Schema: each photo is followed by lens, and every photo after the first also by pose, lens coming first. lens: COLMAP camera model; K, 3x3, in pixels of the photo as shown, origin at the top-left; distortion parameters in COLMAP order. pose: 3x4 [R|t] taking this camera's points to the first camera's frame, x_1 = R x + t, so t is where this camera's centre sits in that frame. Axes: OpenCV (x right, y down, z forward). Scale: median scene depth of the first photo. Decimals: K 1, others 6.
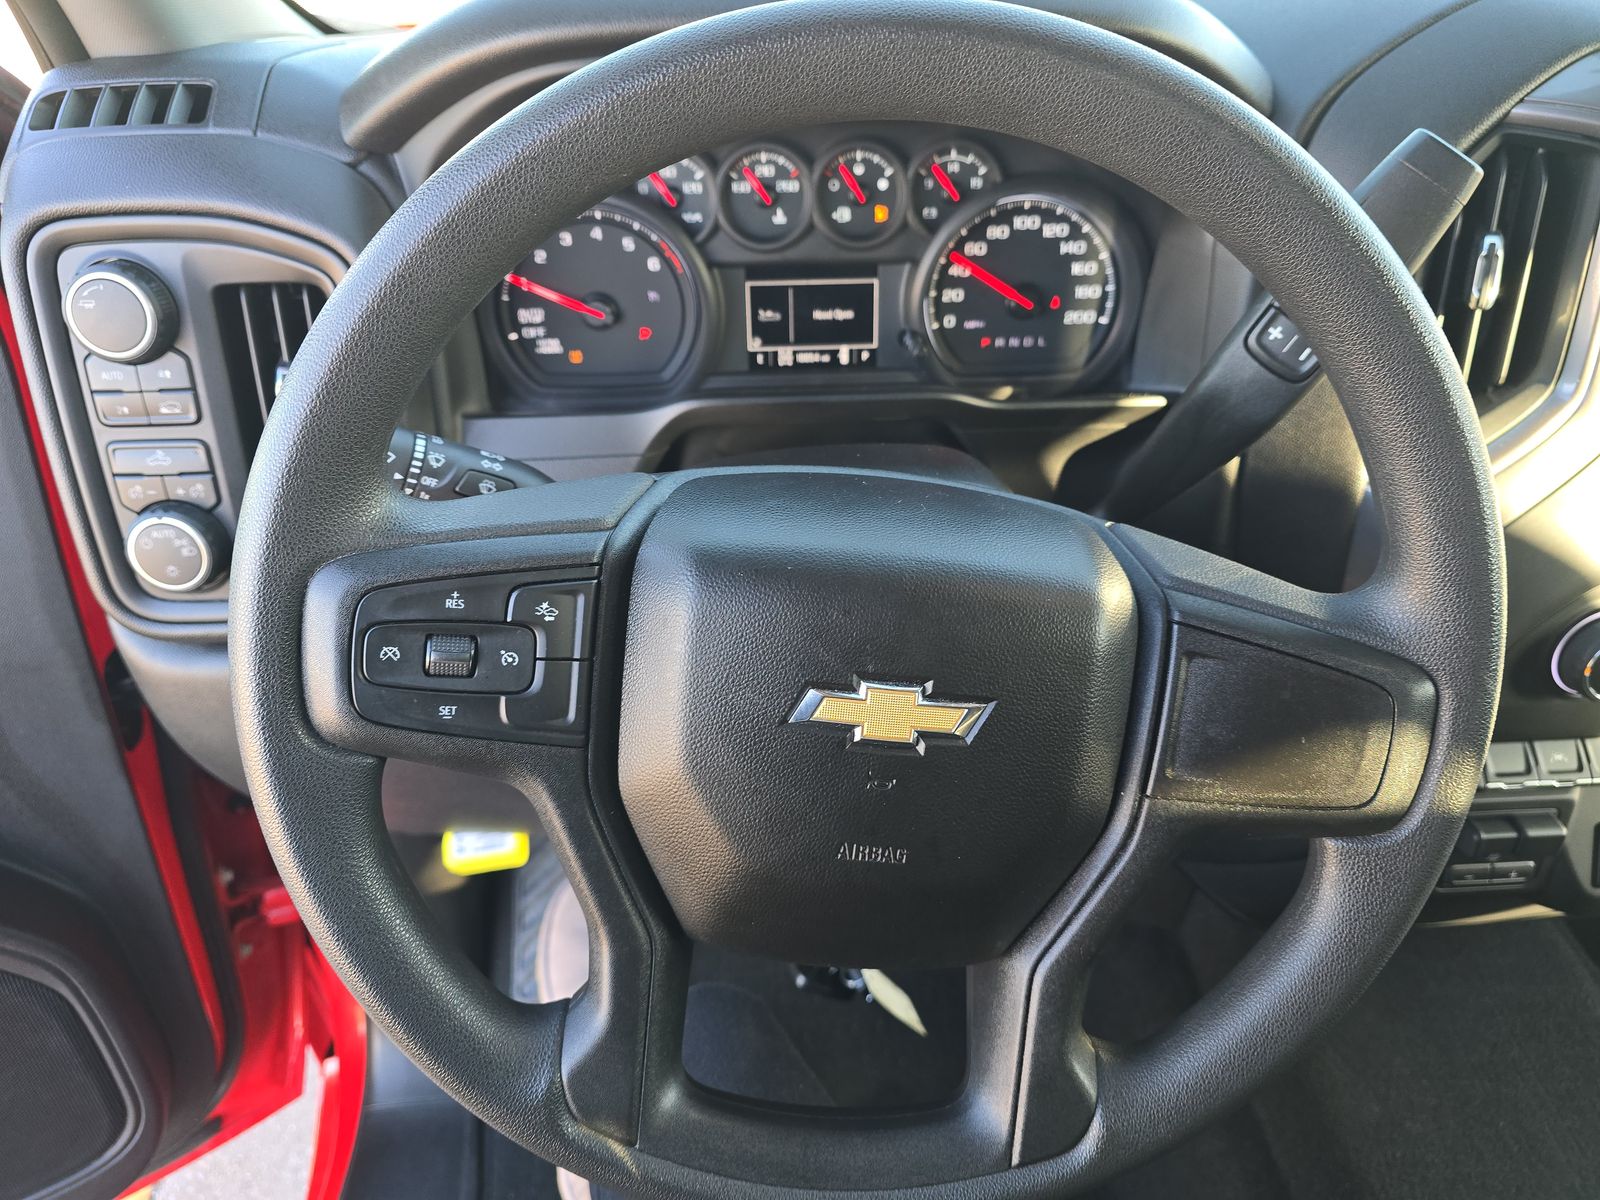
lens RADIAL K [[1071.2, 0, 774.9], [0, 1071.2, 599.8], [0, 0, 1]] dist [-0.001582, -0.002665]
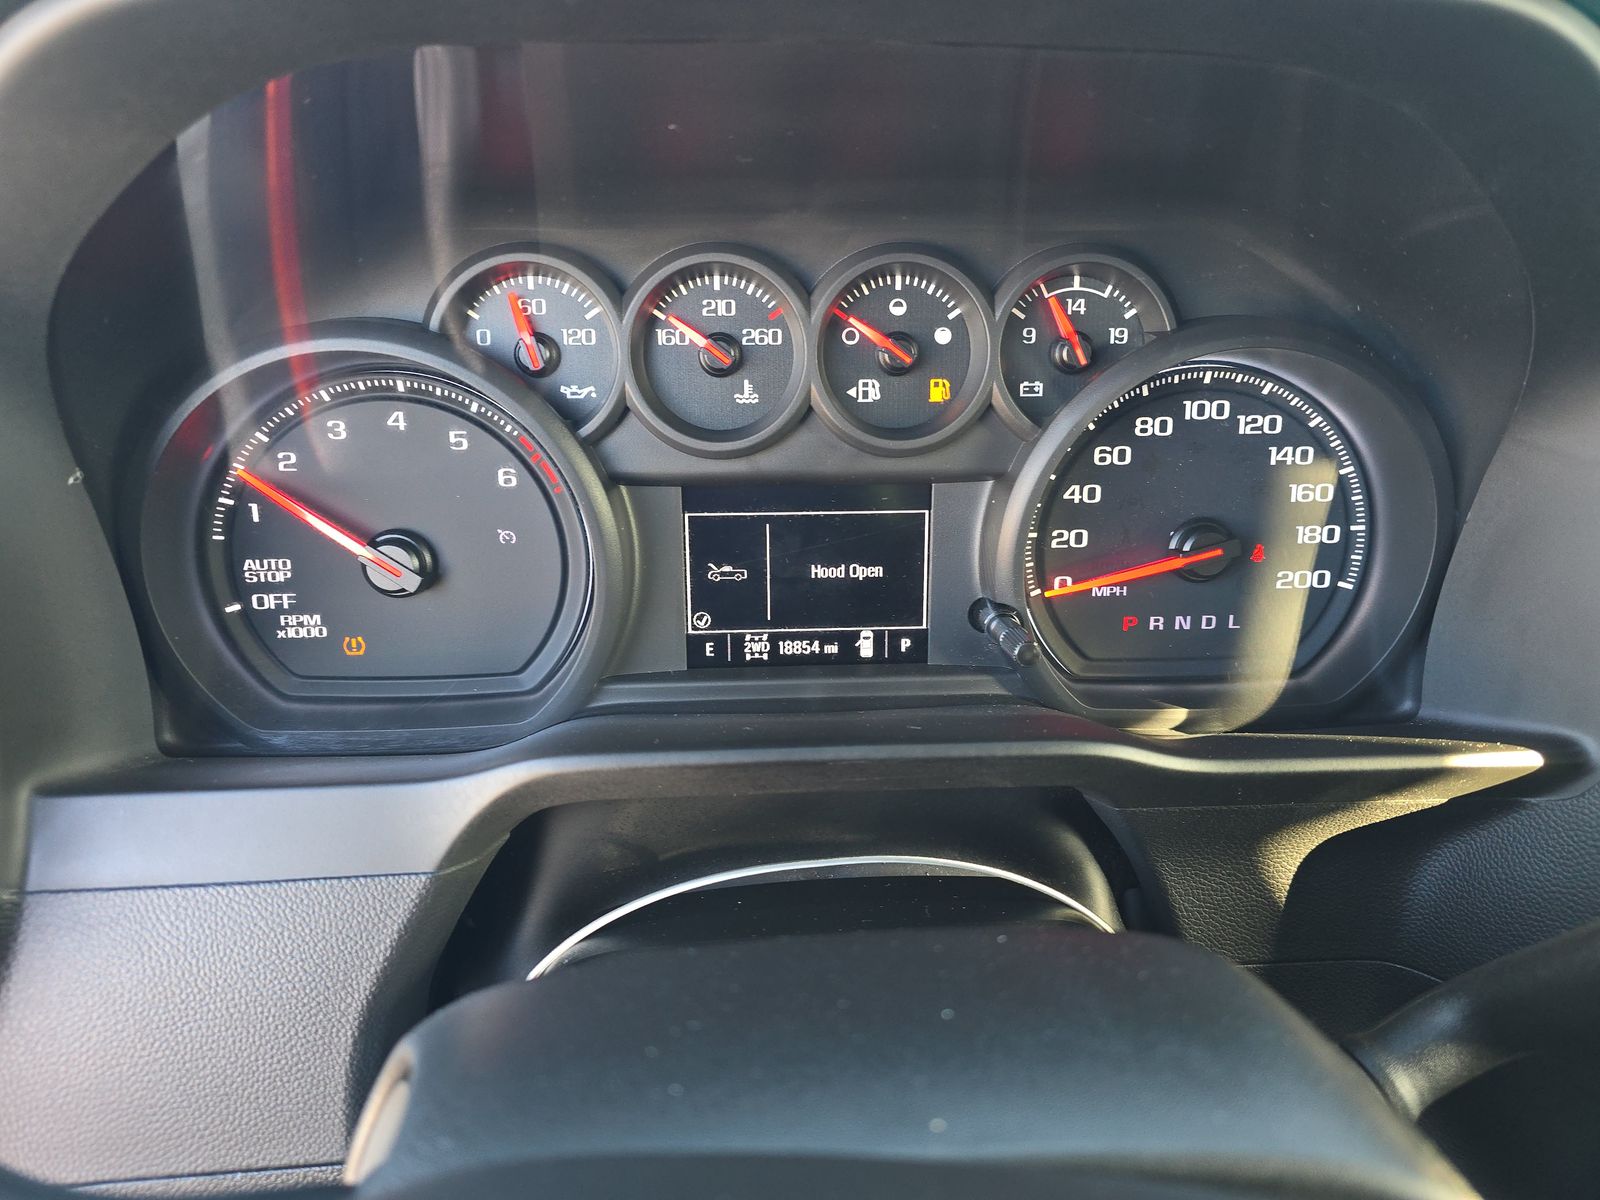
lens RADIAL K [[1071.2, 0, 774.9], [0, 1071.2, 599.8], [0, 0, 1]] dist [-0.001582, -0.002665]
pose [[0.999698, 0.007287, 0.023490, 0.006446], [-0.002851, 0.982993, -0.183622, -0.158372], [-0.024429, 0.183499, 0.982716, 0.492180]]
